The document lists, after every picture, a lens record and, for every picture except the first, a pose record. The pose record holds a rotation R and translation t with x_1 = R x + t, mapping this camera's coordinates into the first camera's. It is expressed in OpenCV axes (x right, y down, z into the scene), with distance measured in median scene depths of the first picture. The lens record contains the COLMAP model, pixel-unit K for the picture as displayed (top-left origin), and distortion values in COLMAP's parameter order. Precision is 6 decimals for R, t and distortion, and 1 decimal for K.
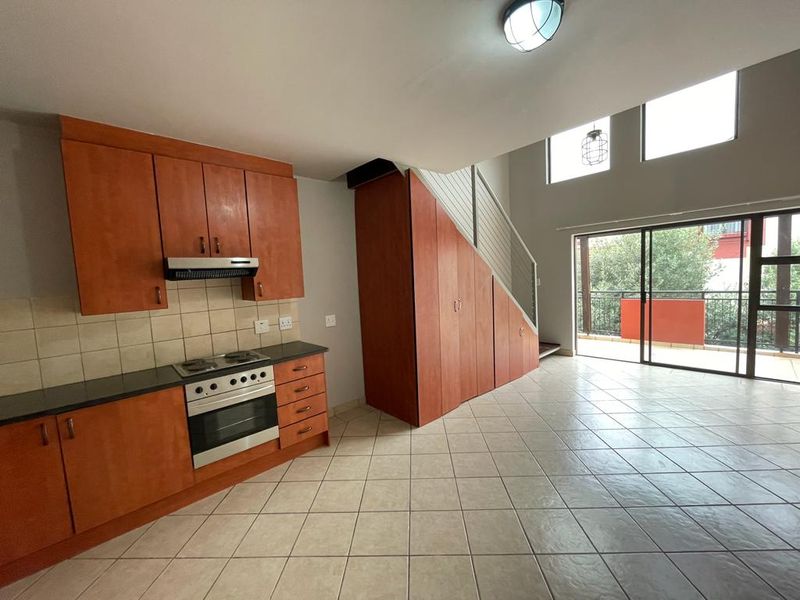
lens RADIAL K [[323.1, 0, 400.0], [0, 323.1, 300.0], [0, 0, 1]] dist [-0.004561, -0.000221]
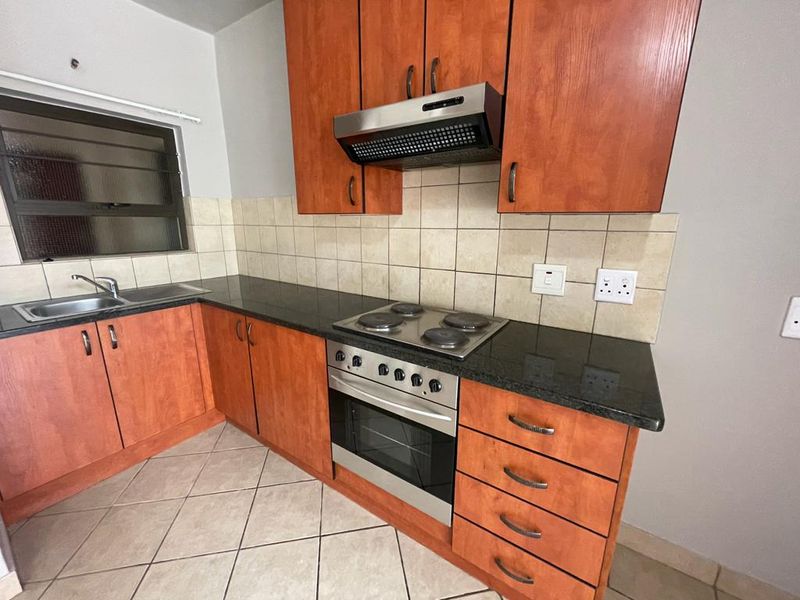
lens RADIAL K [[323.1, 0, 400.0], [0, 323.1, 300.0], [0, 0, 1]] dist [-0.004561, -0.000221]
pose [[0.217933, 0.284527, -0.933568, -0.066398], [-0.088820, 0.958373, 0.271353, 0.009552], [0.971914, 0.023782, 0.234133, 0.852511]]
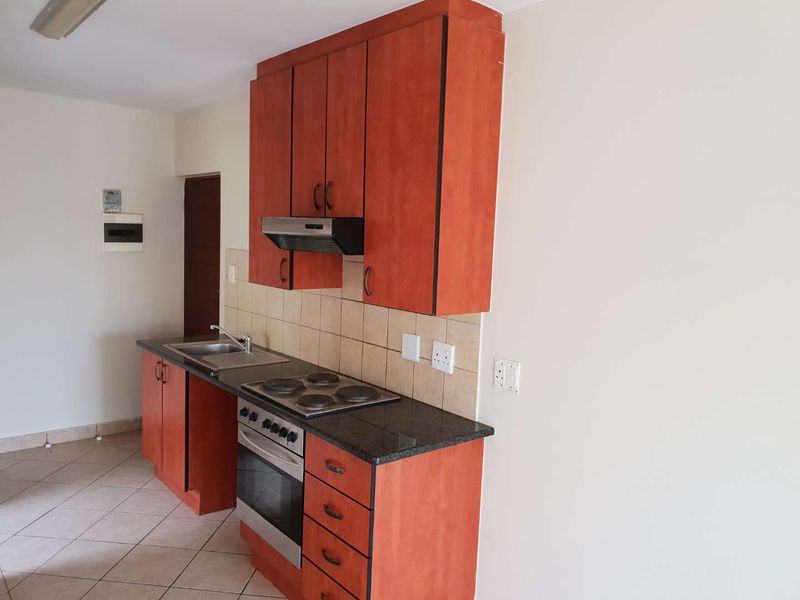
lens RADIAL K [[616.9, 0, 405.7], [0, 616.9, 295.0], [0, 0, 1]] dist [0.018146, -0.003869]
pose [[-0.062762, 0.146180, -0.987265, 0.538799], [-0.111001, 0.982055, 0.152465, -0.177585], [0.991837, 0.119157, -0.045409, 1.203467]]
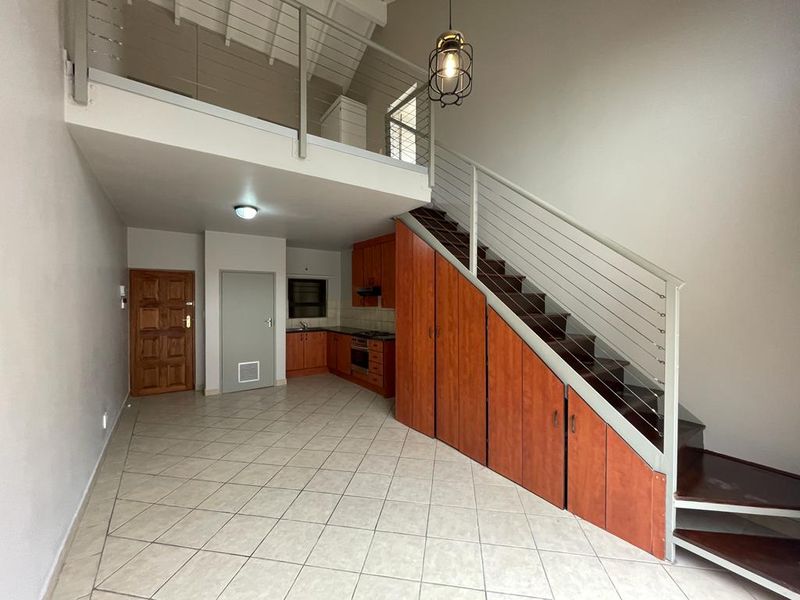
lens RADIAL K [[323.1, 0, 400.0], [0, 323.1, 300.0], [0, 0, 1]] dist [-0.004561, -0.000221]
pose [[-0.121331, 0.054956, -0.991090, 1.644876], [-0.067297, 0.995713, 0.063451, -0.194880], [0.990328, 0.074395, -0.117113, 1.454184]]
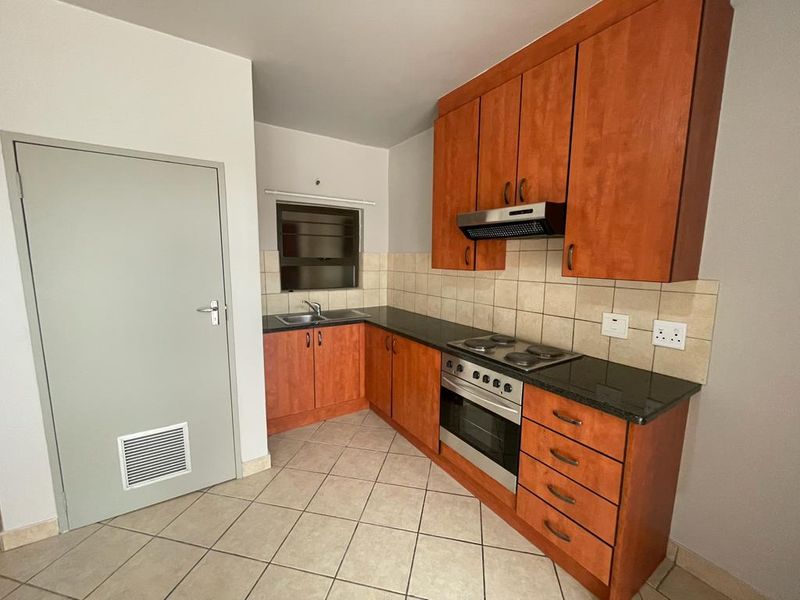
lens RADIAL K [[323.1, 0, 400.0], [0, 323.1, 300.0], [0, 0, 1]] dist [-0.004561, -0.000221]
pose [[-0.175113, 0.179754, -0.968000, 0.210010], [-0.073680, 0.978042, 0.194948, -0.052232], [0.981787, 0.105460, -0.158024, 0.871602]]
